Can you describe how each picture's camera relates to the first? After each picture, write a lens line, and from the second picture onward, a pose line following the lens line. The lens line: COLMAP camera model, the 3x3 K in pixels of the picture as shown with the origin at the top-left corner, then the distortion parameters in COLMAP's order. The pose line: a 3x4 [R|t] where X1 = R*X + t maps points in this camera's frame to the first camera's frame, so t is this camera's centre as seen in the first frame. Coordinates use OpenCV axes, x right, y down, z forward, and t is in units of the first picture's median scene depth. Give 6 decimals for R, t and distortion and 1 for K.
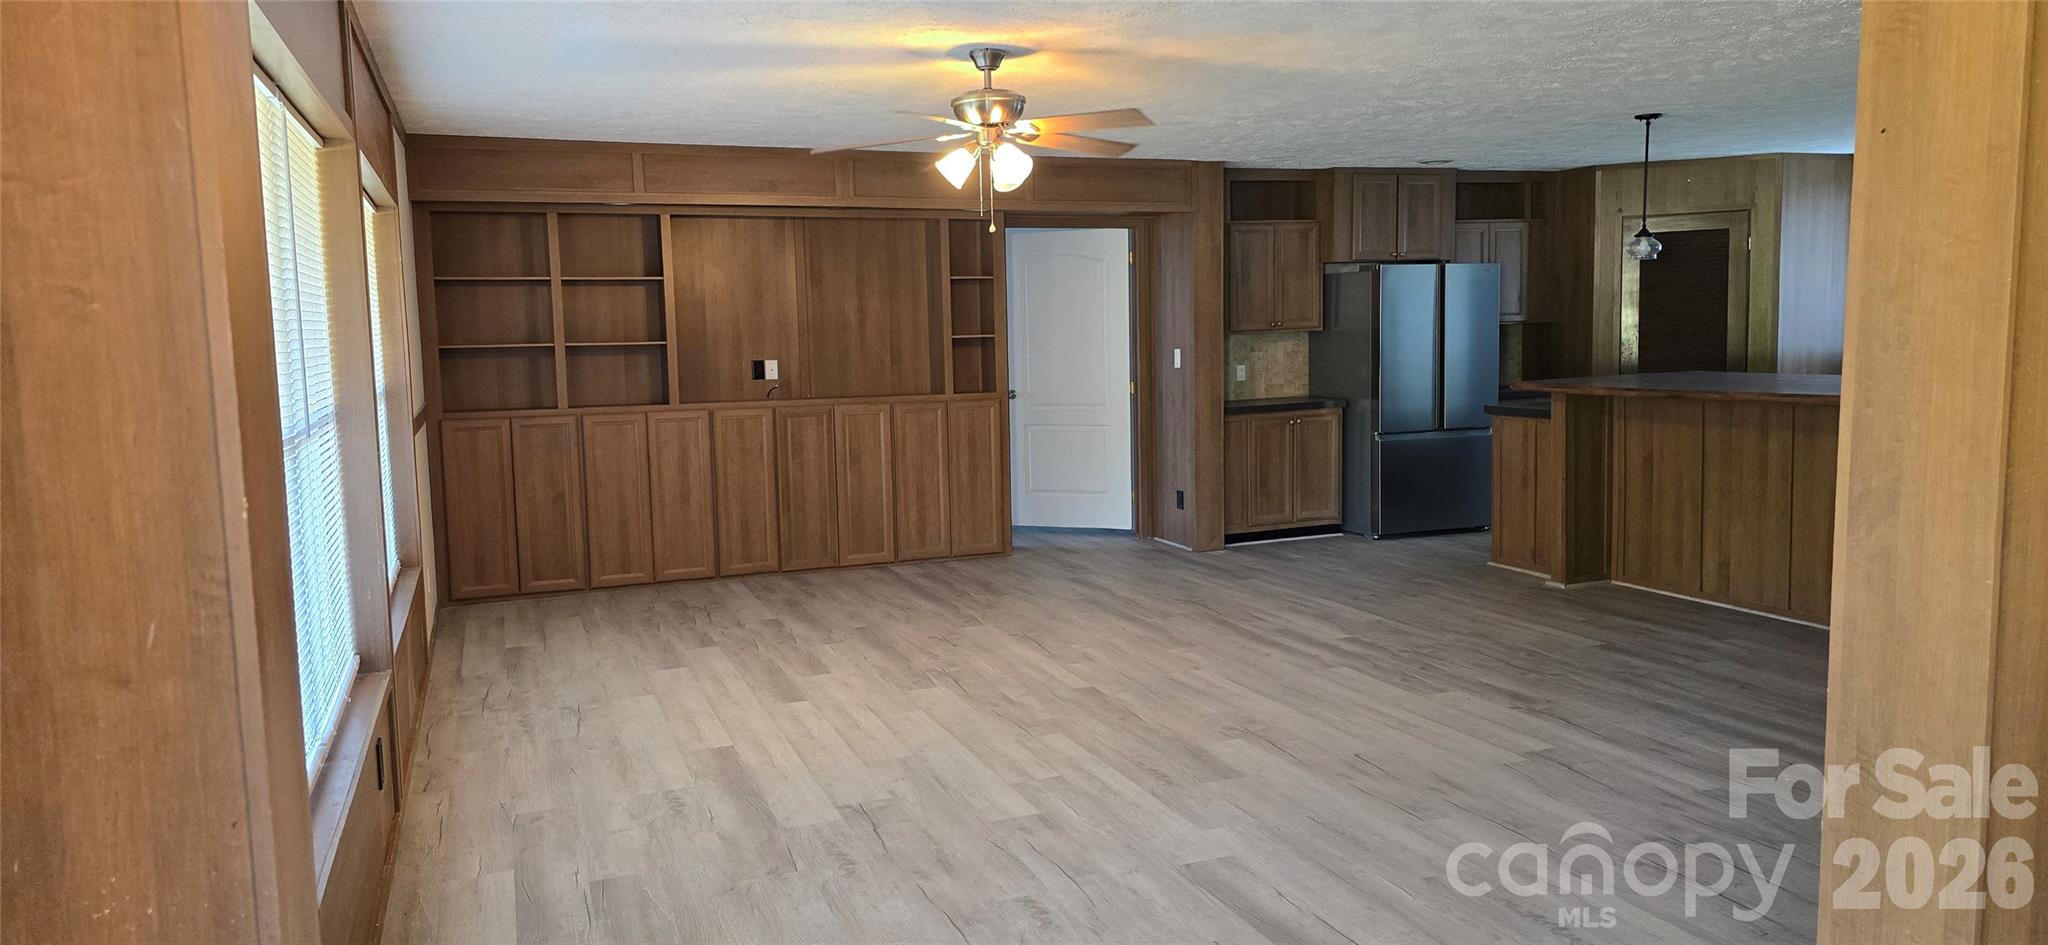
lens RADIAL K [[1373.4, 0, 1029.6], [0, 1373.4, 461.8], [0, 0, 1]] dist [0.033335, -0.000964]
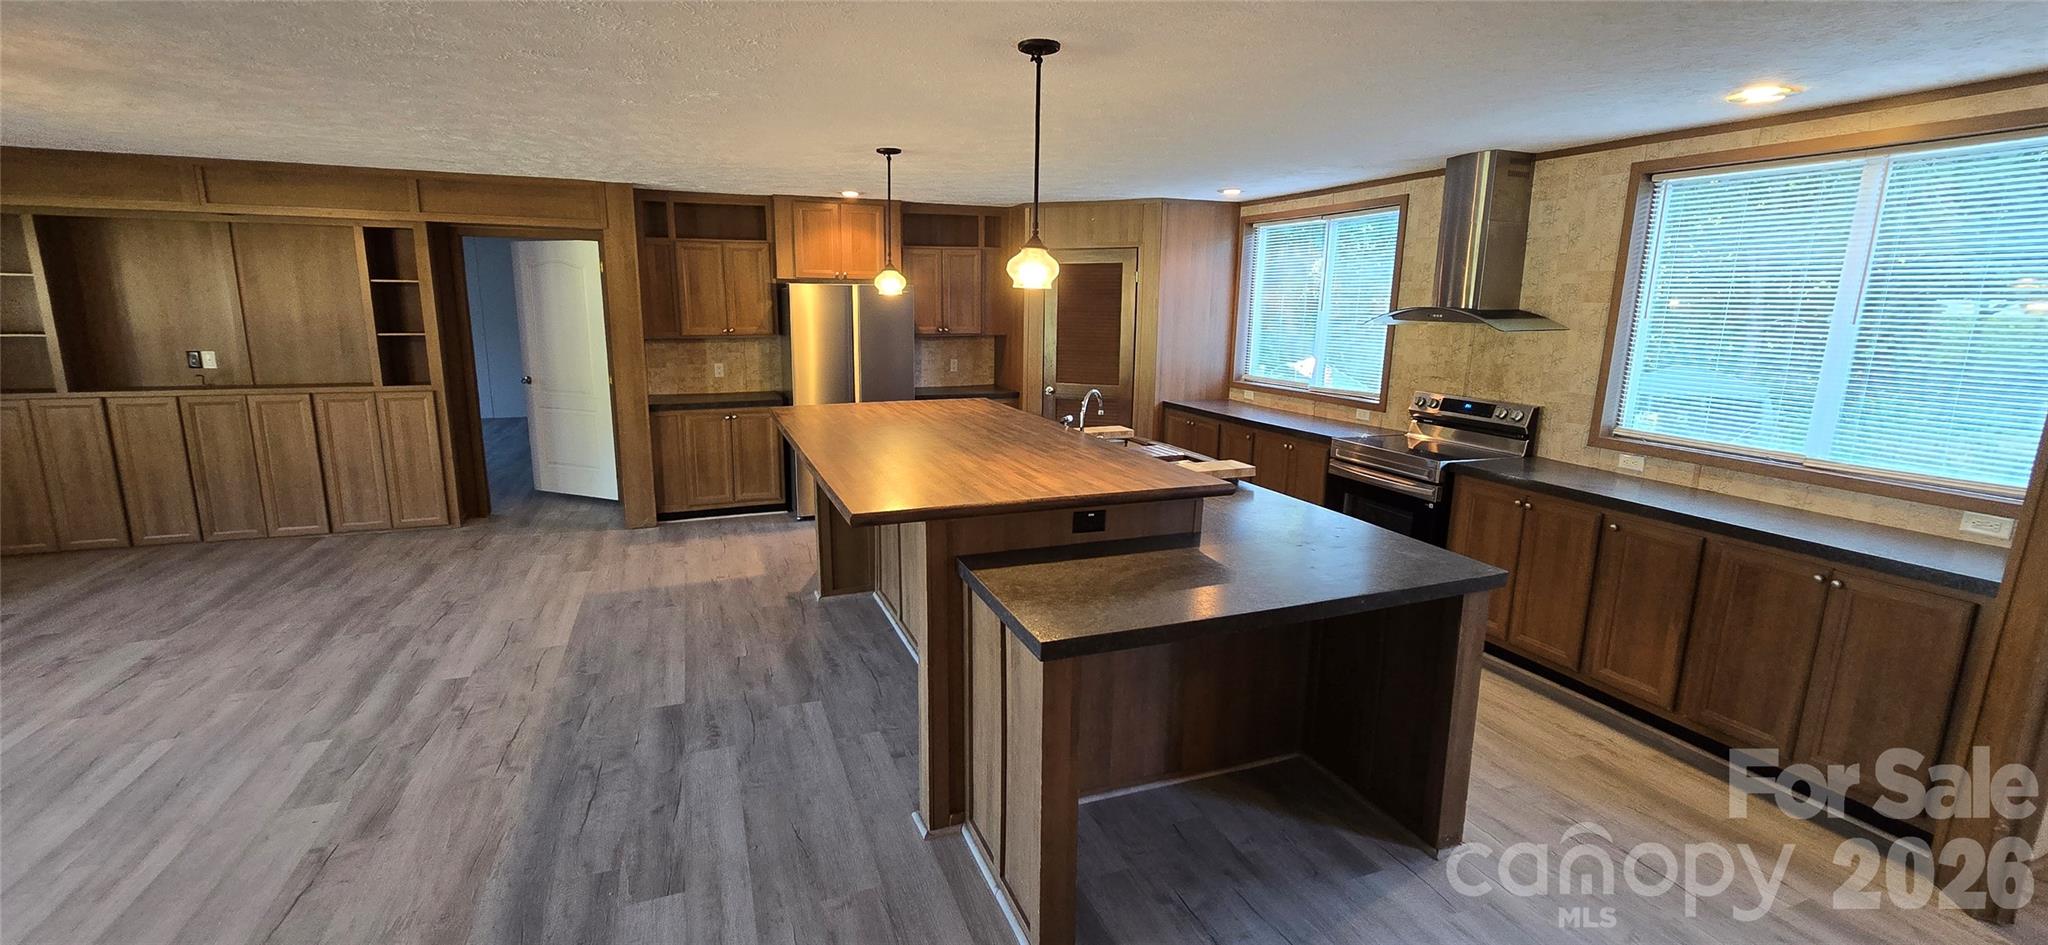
lens RADIAL K [[833.0, 0, 1018.2], [0, 833.0, 469.6], [0, 0, 1]] dist [-0.001019, -0.000852]
pose [[0.999317, 0.035494, 0.010235, 0.480373], [-0.036367, 0.993917, 0.103959, -0.074995], [-0.006483, -0.104260, 0.994529, 0.327182]]
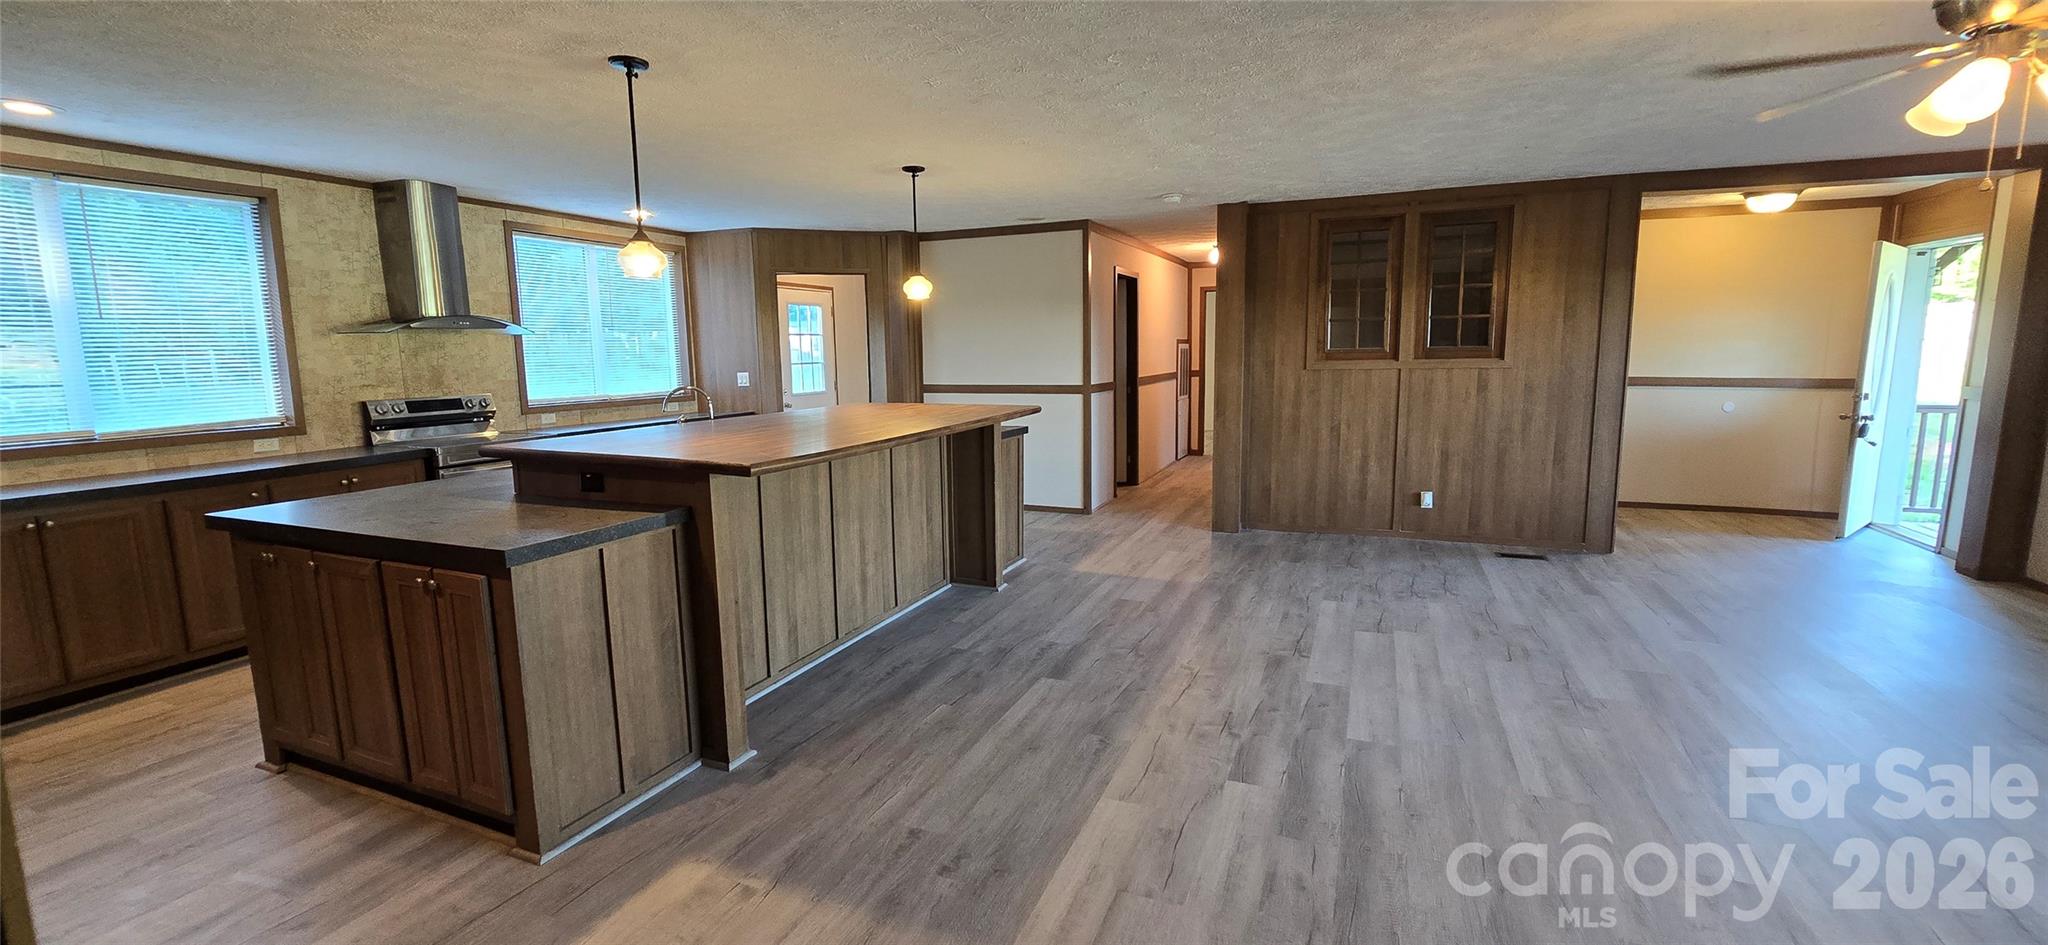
lens RADIAL K [[833.0, 0, 1021.5], [0, 833.0, 471.7], [0, 0, 1]] dist [-0.001019, -0.000852]
pose [[-0.718641, -0.069091, 0.691941, 0.015039], [0.100673, 0.974232, 0.201835, -0.103720], [-0.688056, 0.214707, -0.693167, 1.048889]]
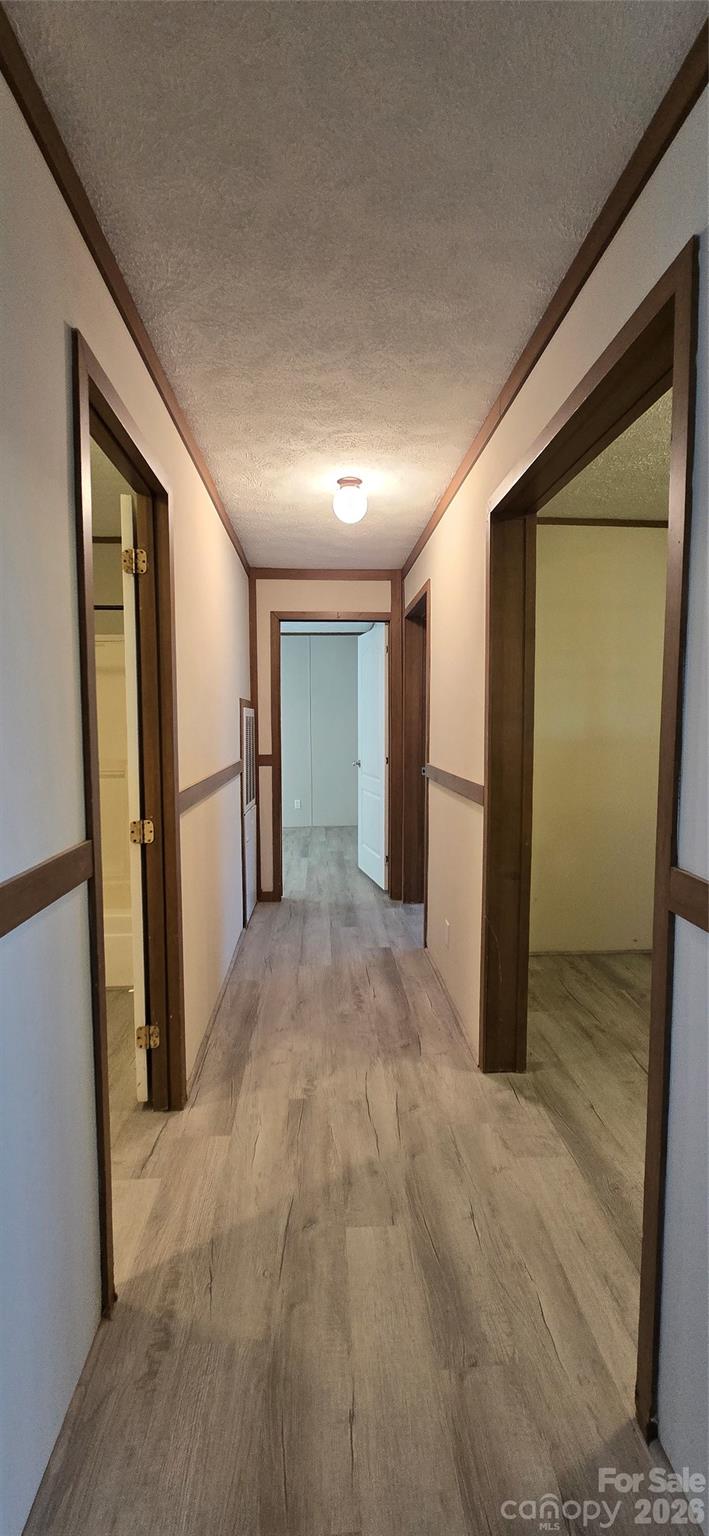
lens RADIAL K [[624.8, 0, 354.4], [0, 624.8, 764.1], [0, 0, 1]] dist [-0.001019, -0.000852]
pose [[-0.950473, 0.001679, 0.310801, 0.491834], [0.053449, 0.985971, 0.158127, -0.042606], [-0.306175, 0.166908, -0.937229, 0.414246]]
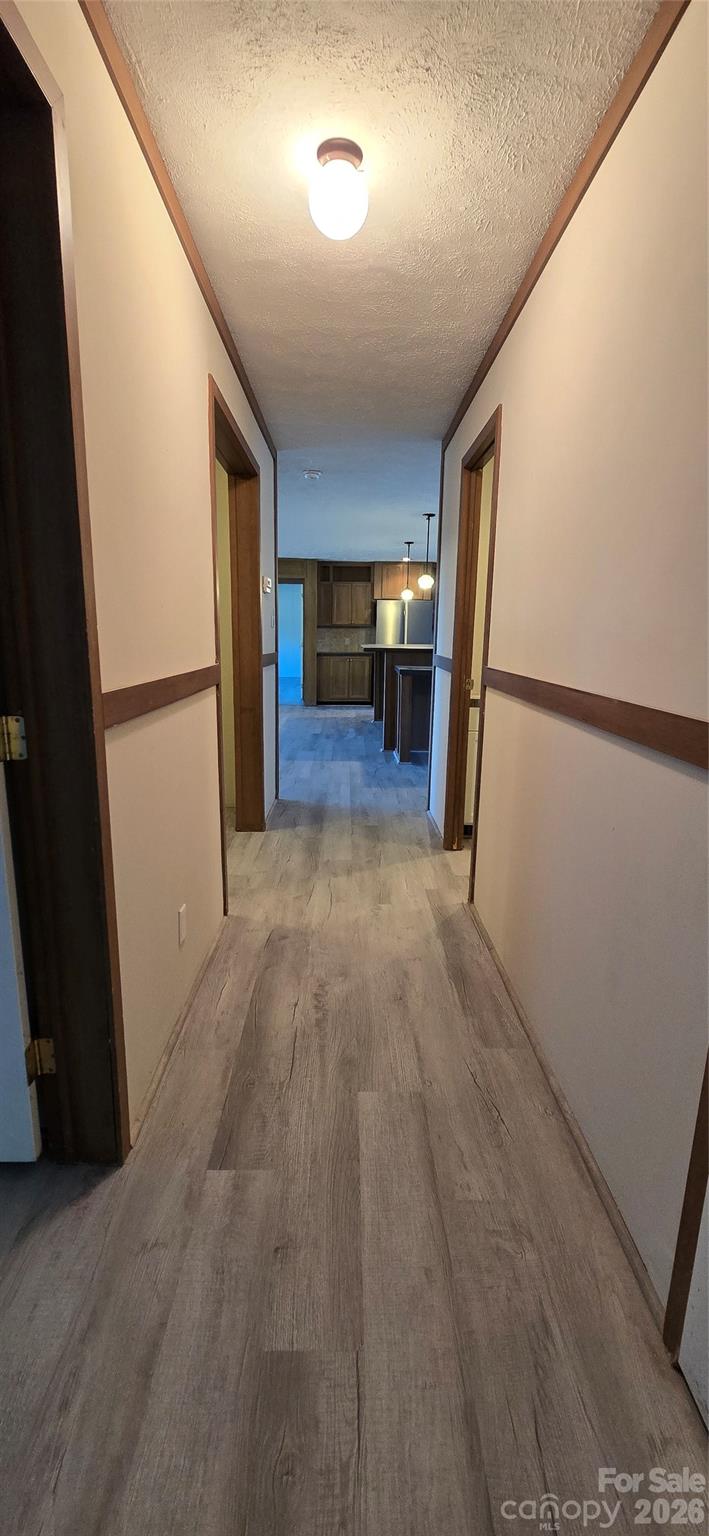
lens RADIAL K [[624.8, 0, 359.5], [0, 624.8, 771.7], [0, 0, 1]] dist [-0.001019, -0.000852]
pose [[0.938306, 0.112989, -0.326827, 0.700050], [-0.073111, 0.988568, 0.131867, 0.025422], [0.337990, -0.099837, 0.935839, -0.153547]]
